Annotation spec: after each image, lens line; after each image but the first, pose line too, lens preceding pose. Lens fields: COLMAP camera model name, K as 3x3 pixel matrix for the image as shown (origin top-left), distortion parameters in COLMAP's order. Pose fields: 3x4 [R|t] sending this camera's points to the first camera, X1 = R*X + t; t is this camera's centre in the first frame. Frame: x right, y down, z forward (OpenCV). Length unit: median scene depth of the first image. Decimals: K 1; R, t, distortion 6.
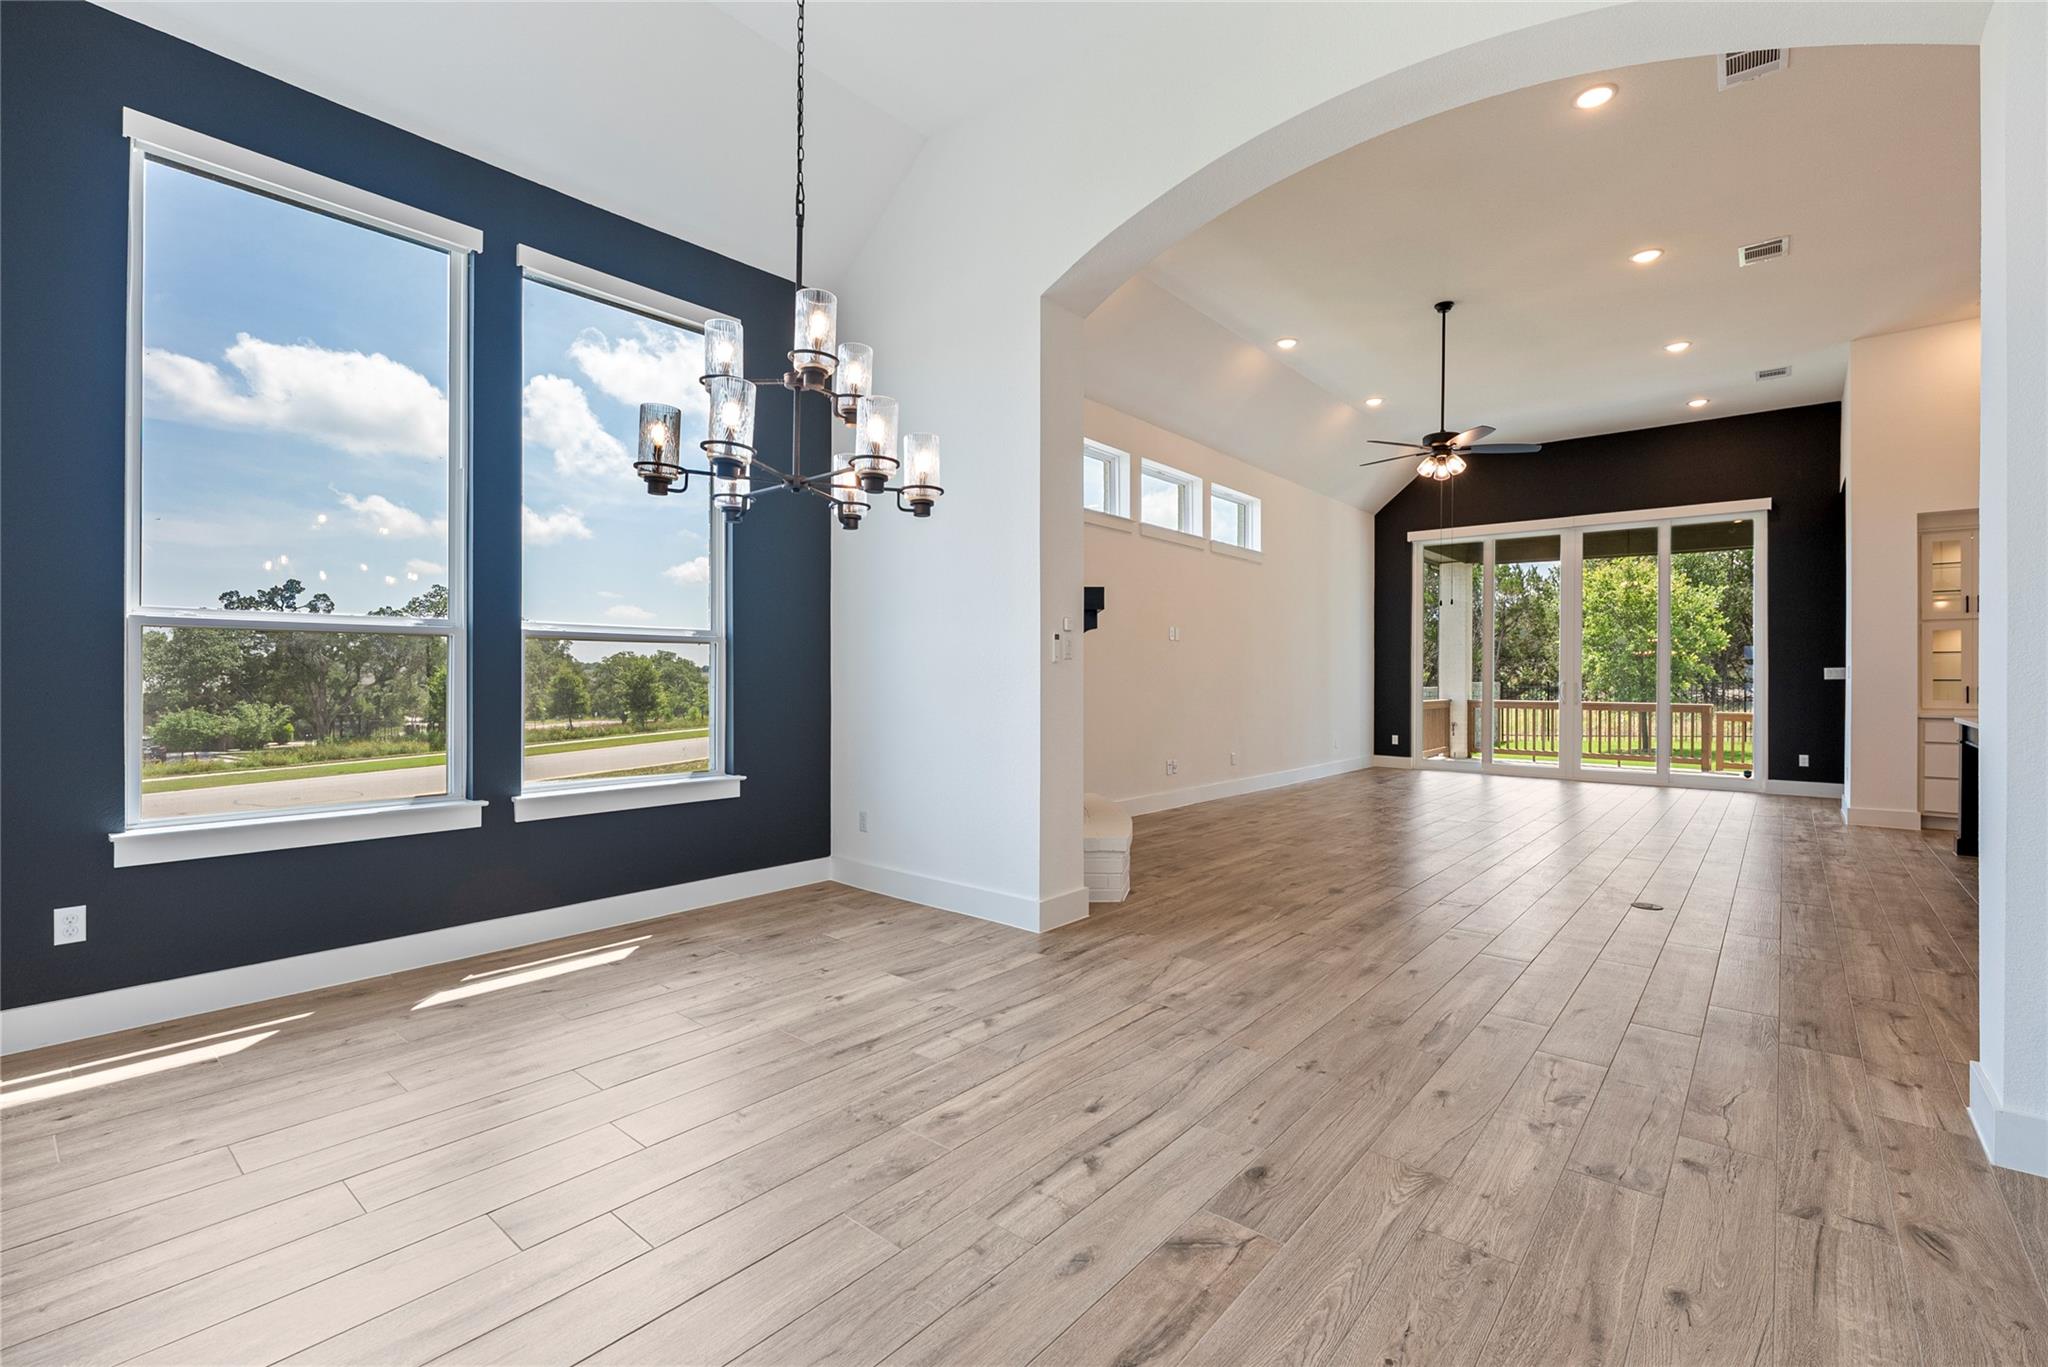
lens RADIAL K [[896.5, 0, 1021.2], [0, 896.5, 677.2], [0, 0, 1]] dist [0.002656, -0.000011]
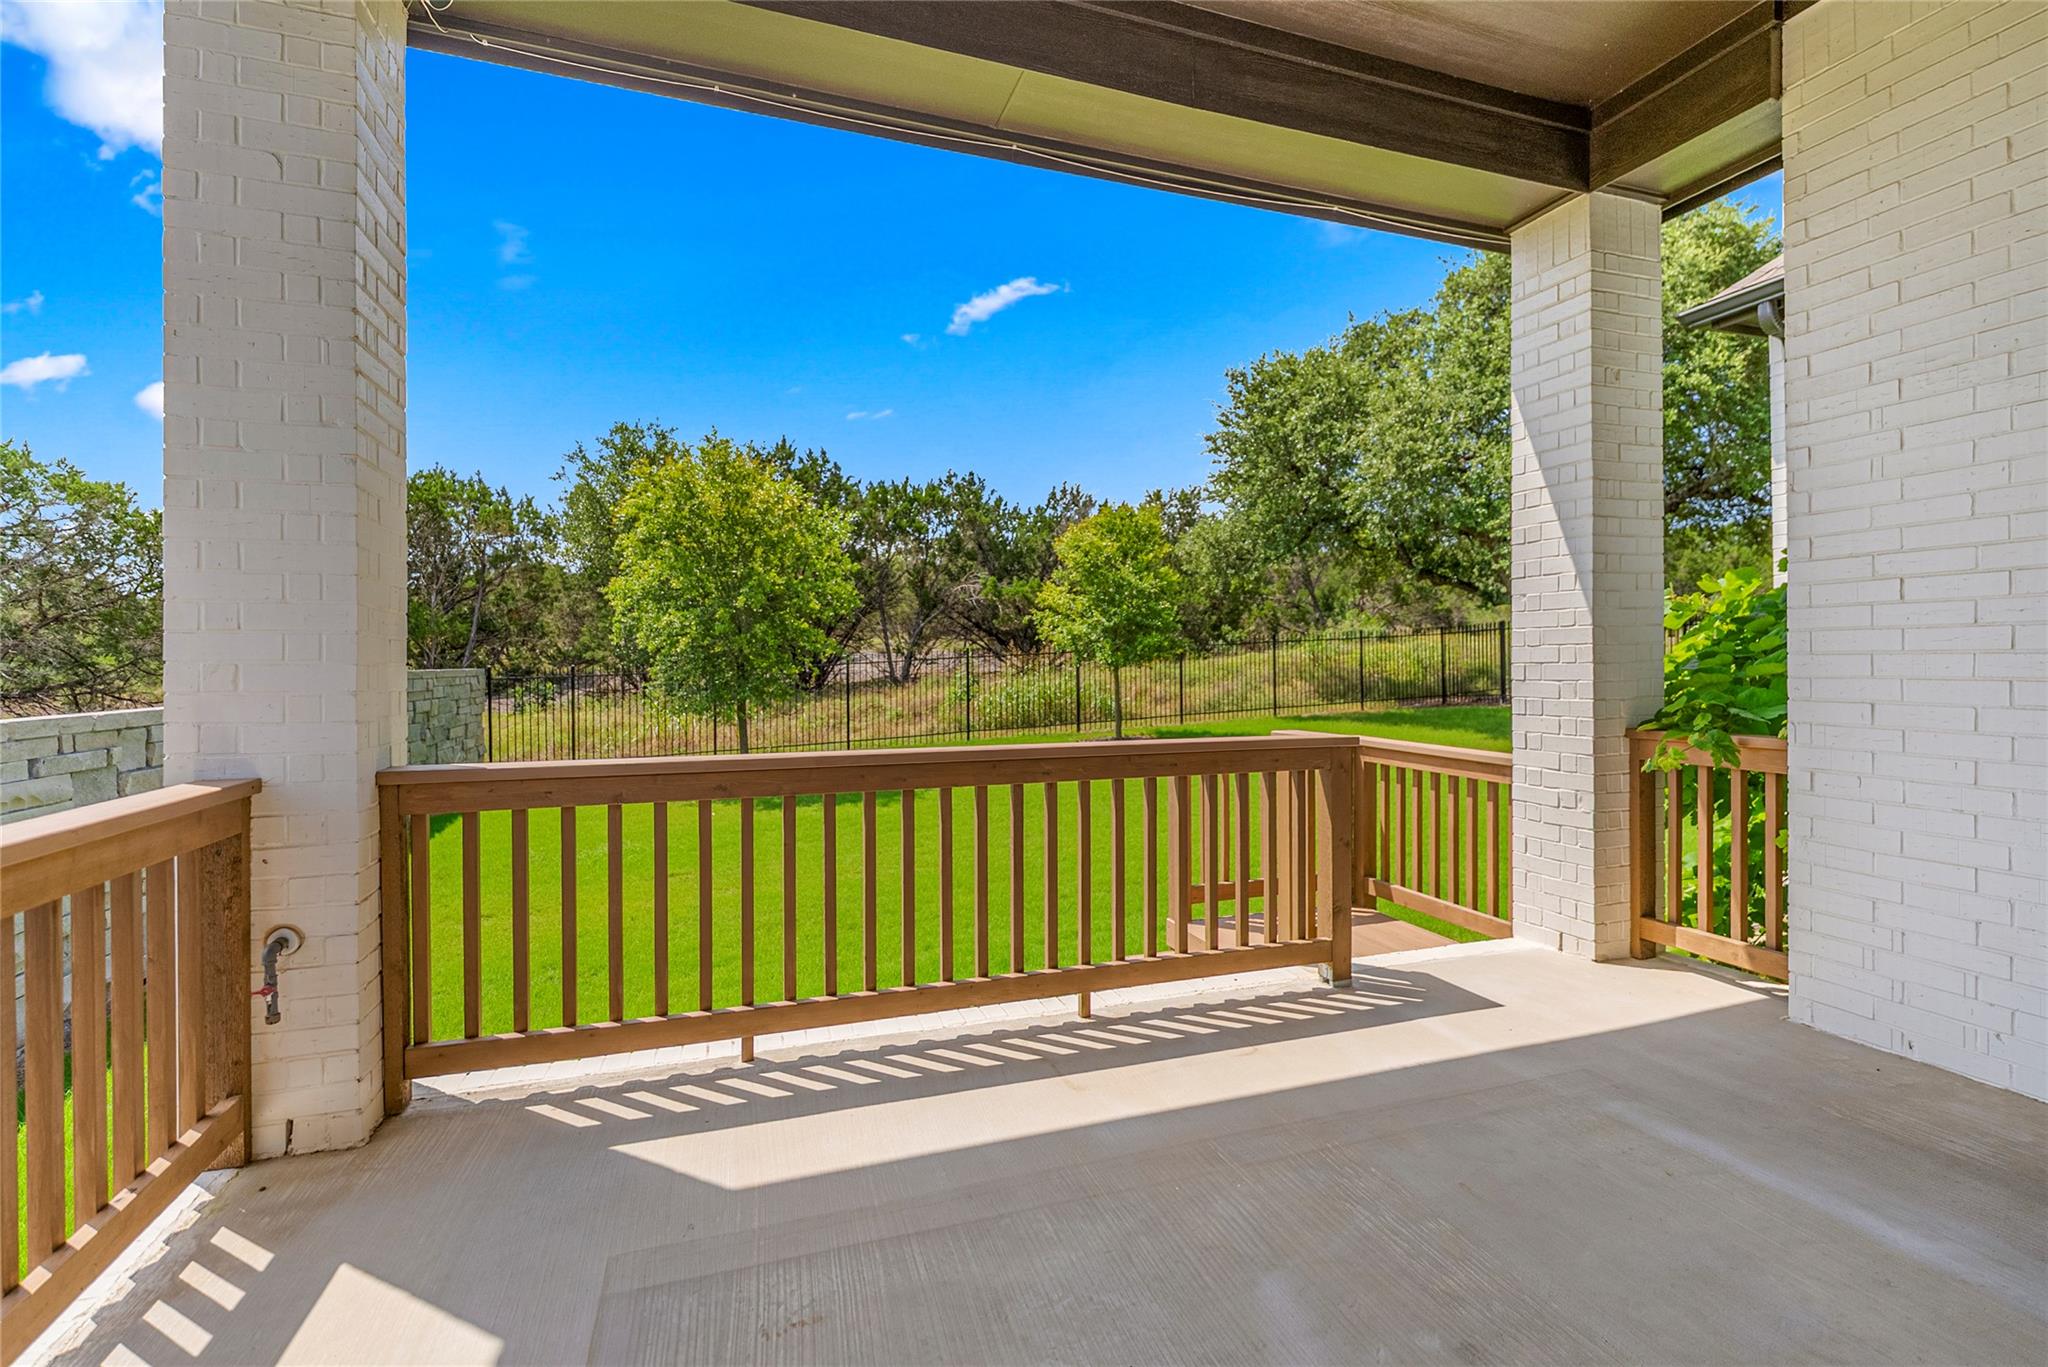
lens RADIAL K [[896.5, 0, 1021.2], [0, 896.5, 677.2], [0, 0, 1]] dist [0.002656, -0.000011]
pose [[0.502916, -0.016150, 0.864184, 0.530819], [0.004882, 0.999863, 0.015844, 0.007025], [-0.864321, -0.003749, 0.502926, 1.041367]]
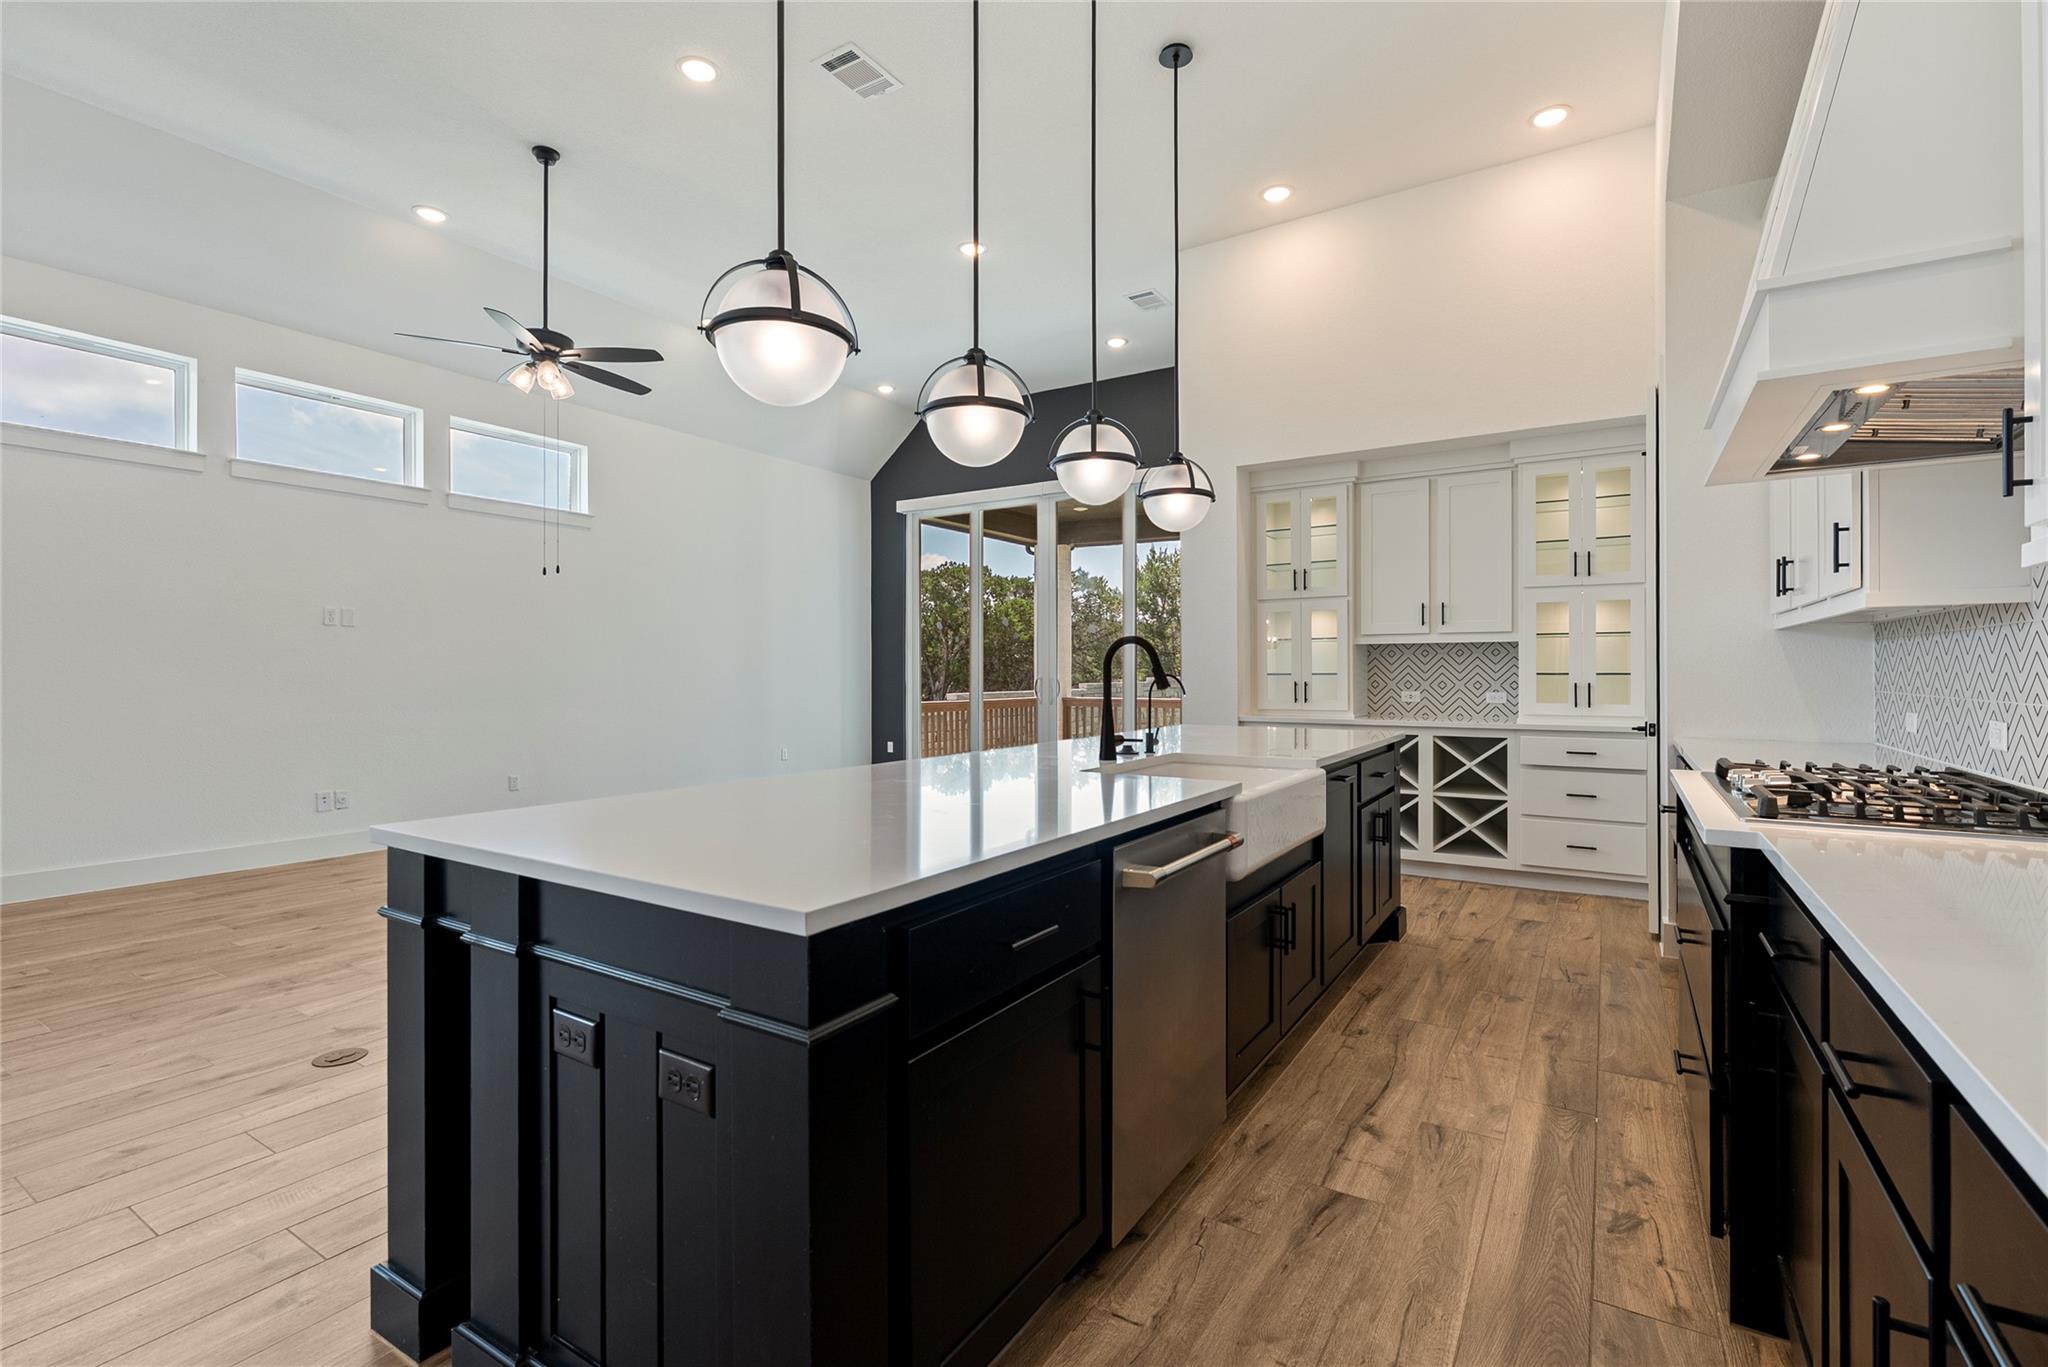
lens RADIAL K [[914.1, 0, 1052.7], [0, 914.1, 673.4], [0, 0, 1]] dist [-0.000642, -0.000196]
pose [[0.987904, -0.006189, 0.154940, 0.440848], [0.006171, 0.999981, 0.000600, 0.000842], [-0.154941, 0.000363, 0.987924, 0.126132]]
